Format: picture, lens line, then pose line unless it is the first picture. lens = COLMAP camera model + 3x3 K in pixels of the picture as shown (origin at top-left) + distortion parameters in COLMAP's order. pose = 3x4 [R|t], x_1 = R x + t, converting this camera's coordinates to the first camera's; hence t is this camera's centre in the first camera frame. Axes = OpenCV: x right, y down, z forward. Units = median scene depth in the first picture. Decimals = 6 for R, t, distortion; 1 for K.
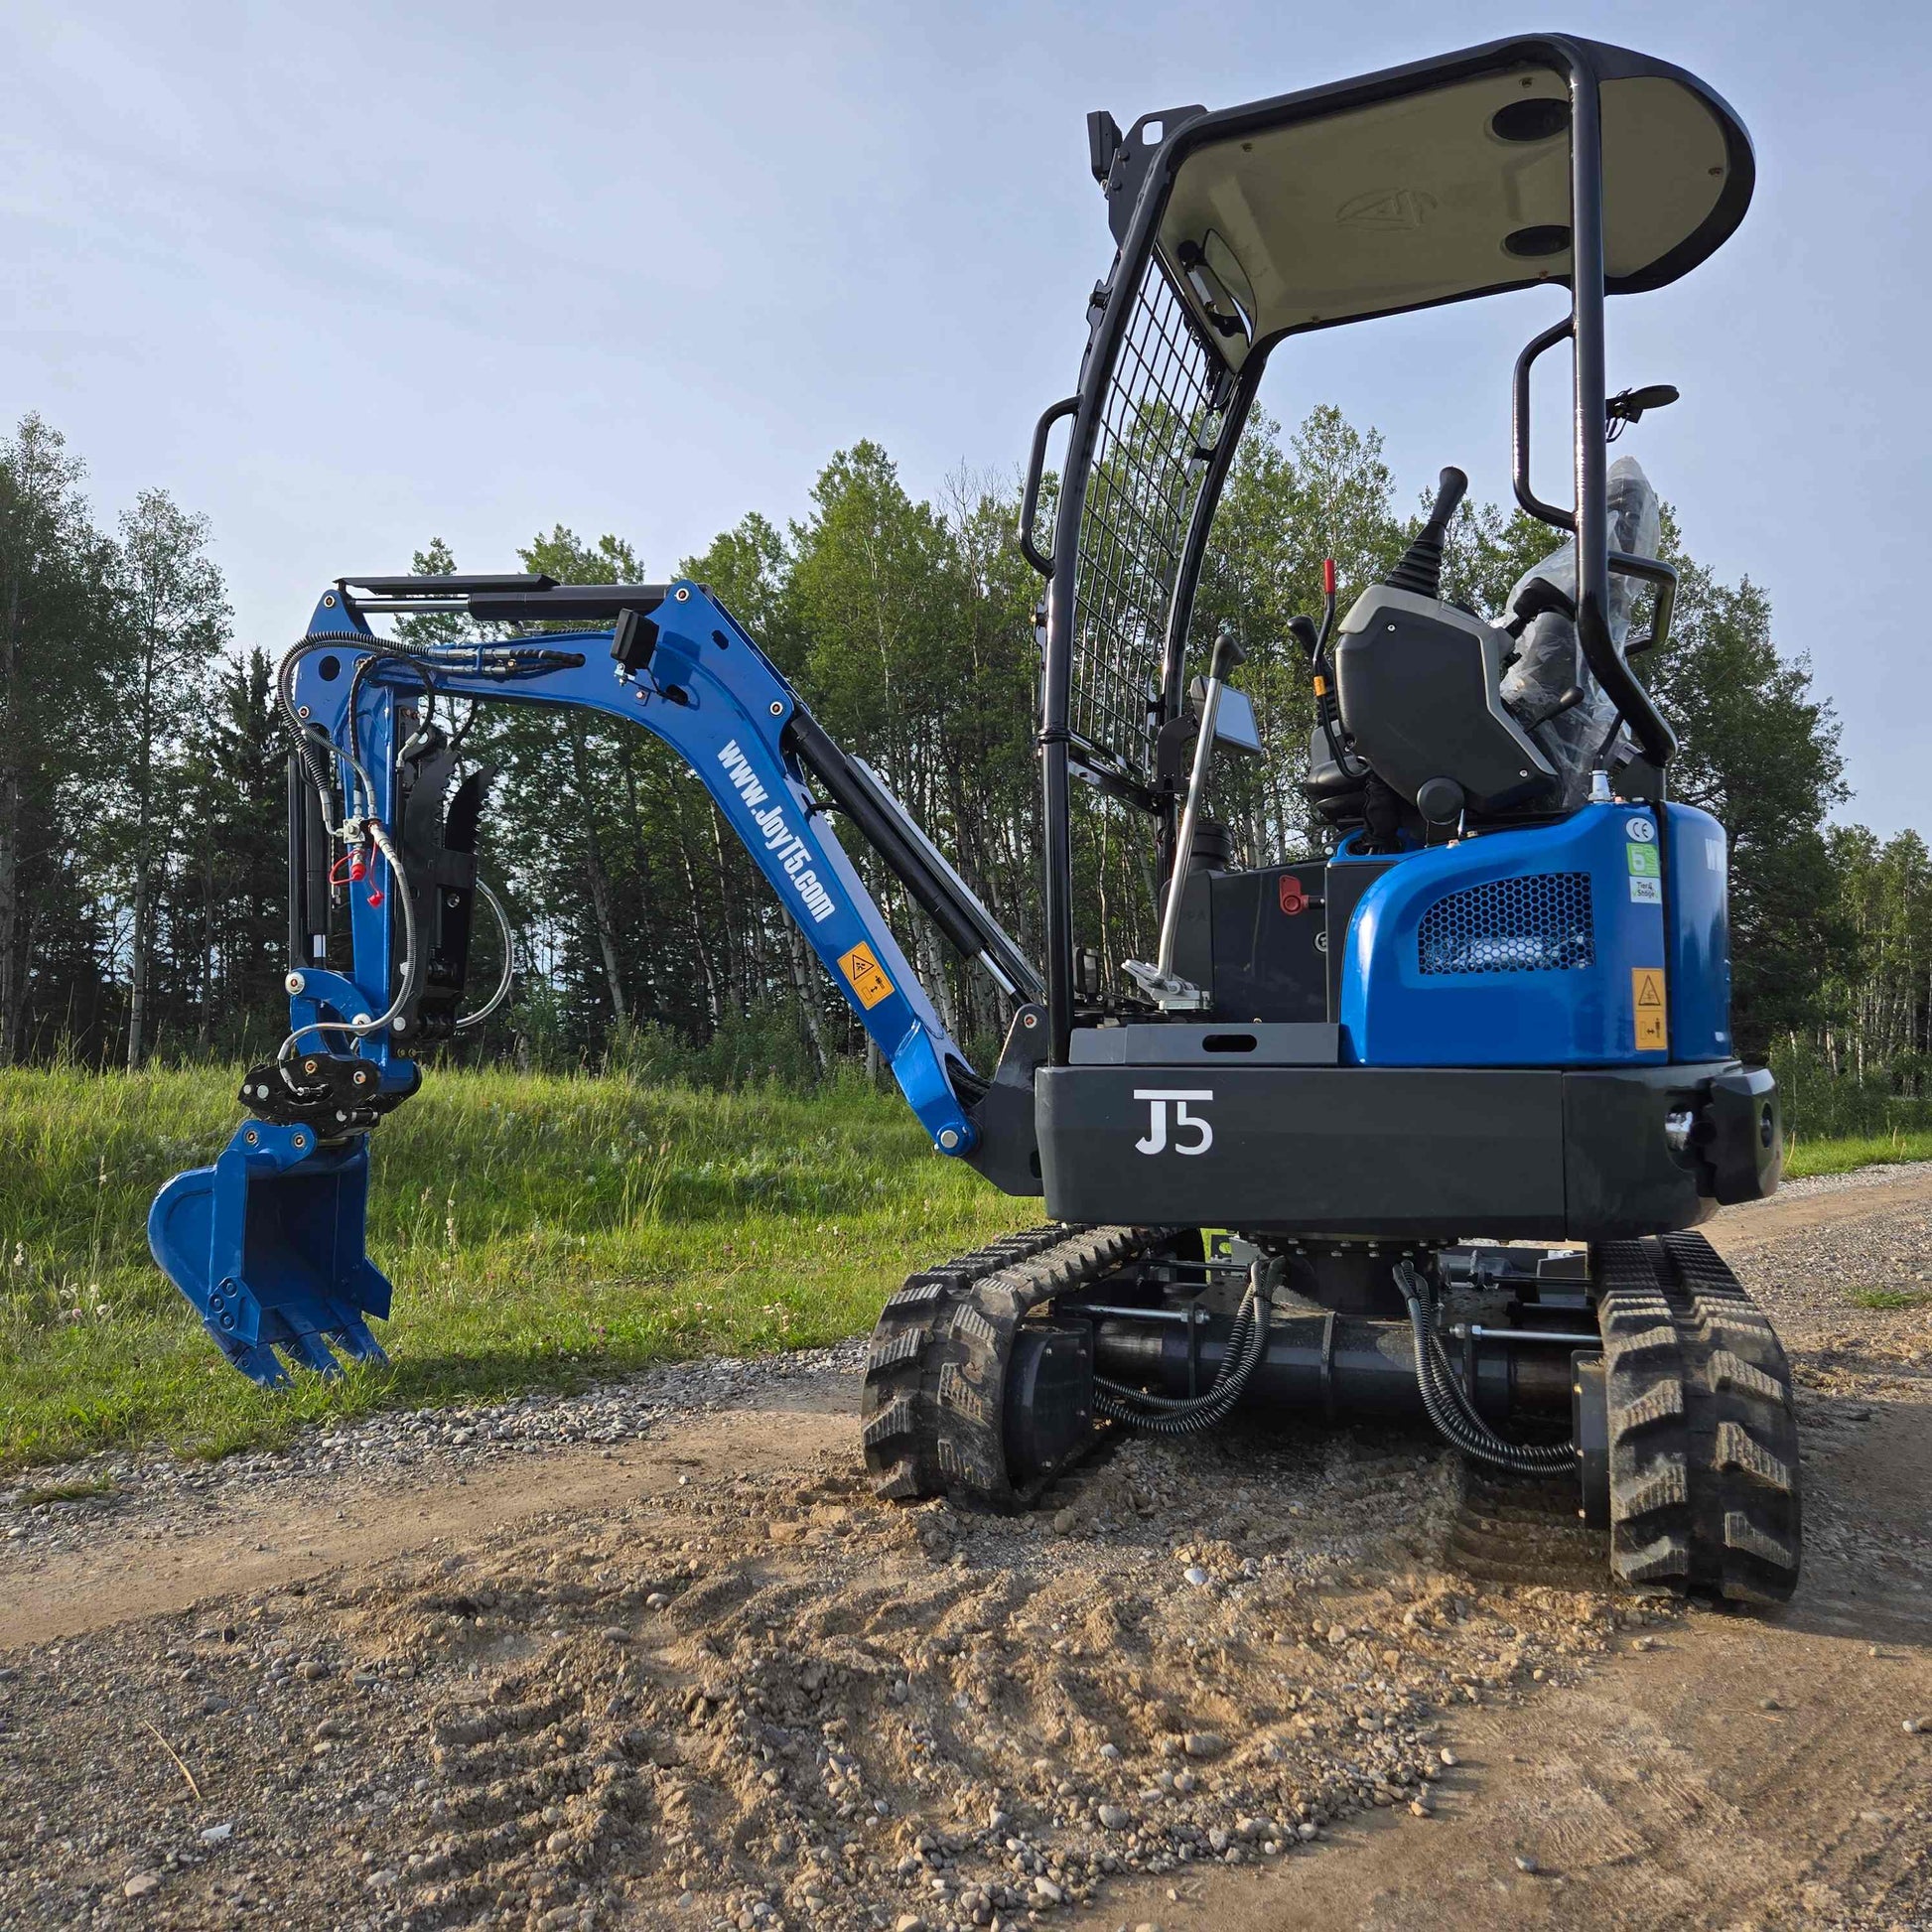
lens RADIAL K [[1731.6, 0, 984.9], [0, 1731.6, 956.3], [0, 0, 1]] dist [0.084727, -0.077676]
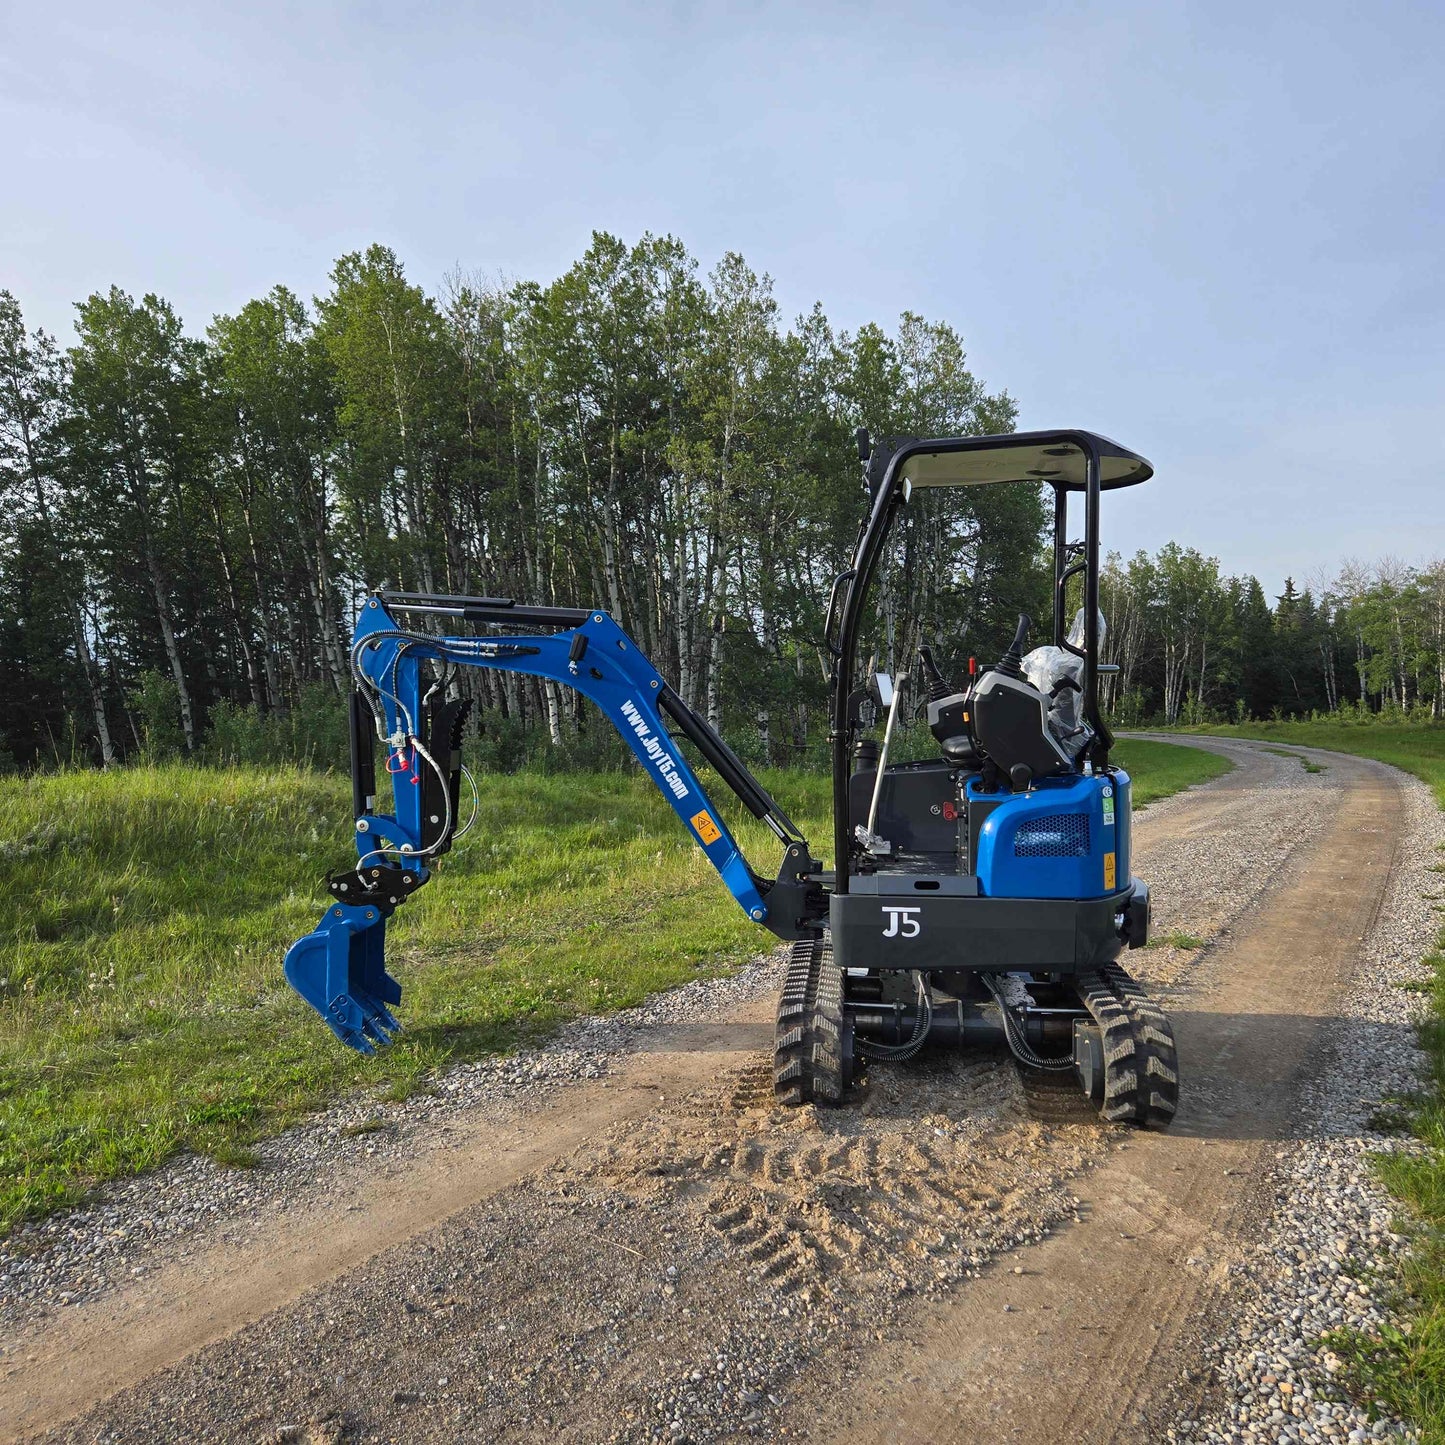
lens RADIAL K [[1295.1, 0, 746.0], [0, 1295.1, 722.8], [0, 0, 1]] dist [0.084727, -0.077676]
pose [[0.972265, -0.005821, 0.233811, -0.567776], [-0.013113, 0.996761, 0.079346, -0.345245], [-0.233515, -0.080211, 0.969039, -0.622254]]
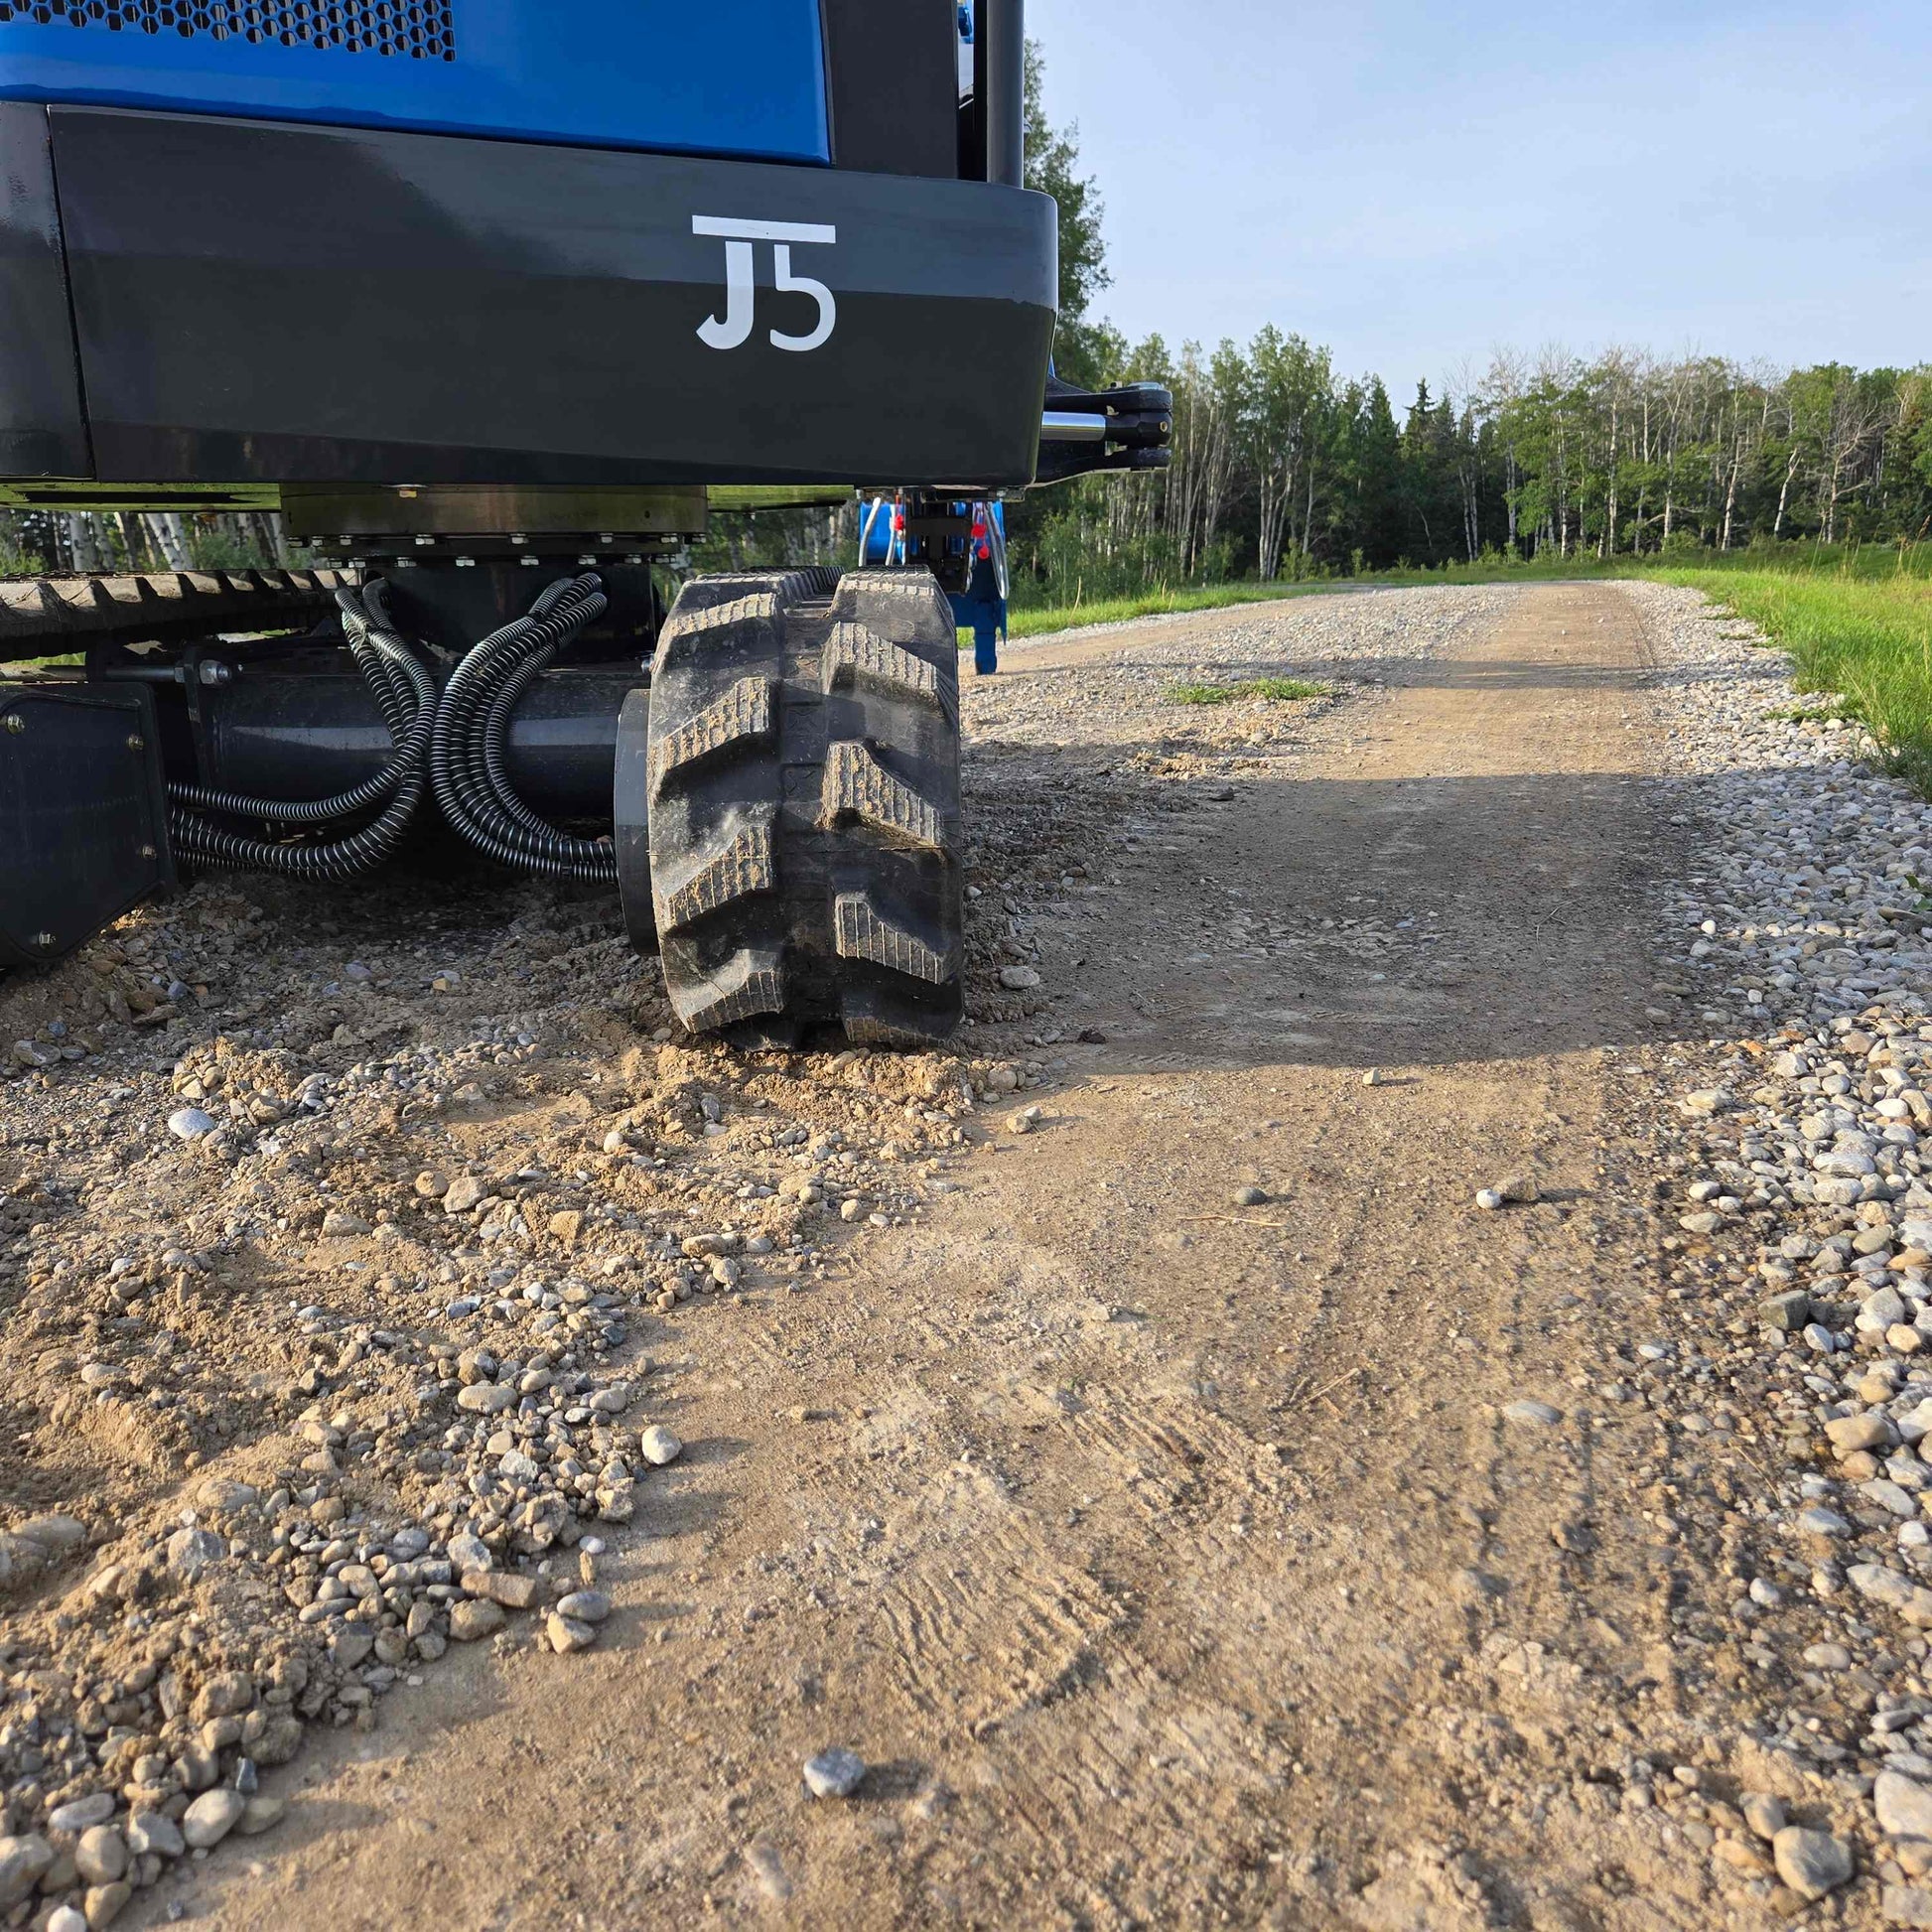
lens RADIAL K [[1731.6, 0, 947.1], [0, 1731.6, 932.1], [0, 0, 1]] dist [0.084727, -0.077676]
pose [[0.930967, -0.099699, 0.351226, 0.159044], [0.007009, 0.966697, 0.255828, 0.186367], [-0.365035, -0.235706, 0.900662, 0.514056]]
